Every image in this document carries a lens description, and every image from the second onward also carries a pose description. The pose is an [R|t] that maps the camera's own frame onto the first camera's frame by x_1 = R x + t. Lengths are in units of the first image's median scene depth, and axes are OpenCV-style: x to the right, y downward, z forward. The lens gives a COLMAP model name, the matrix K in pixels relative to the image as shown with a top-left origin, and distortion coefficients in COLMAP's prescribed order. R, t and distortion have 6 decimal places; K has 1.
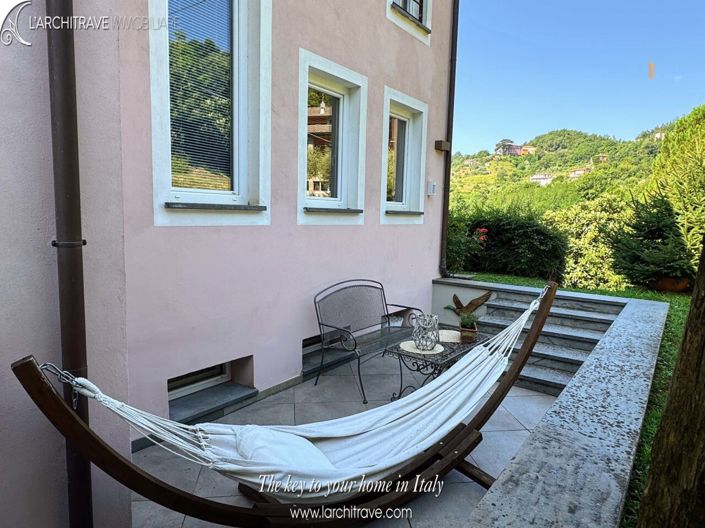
lens RADIAL K [[445.6, 0, 352.5], [0, 445.6, 264.0], [0, 0, 1]] dist [-0.004049, 0.000887]
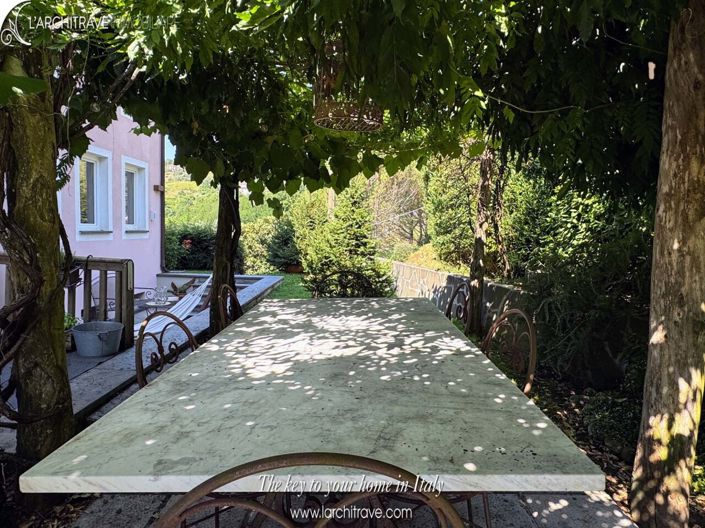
lens RADIAL K [[445.6, 0, 352.5], [0, 445.6, 264.0], [0, 0, 1]] dist [-0.004049, 0.000887]
pose [[0.806821, -0.048896, 0.588769, -0.191738], [0.057906, 0.998316, 0.003557, 0.037364], [-0.587952, 0.031224, 0.808293, -0.690588]]
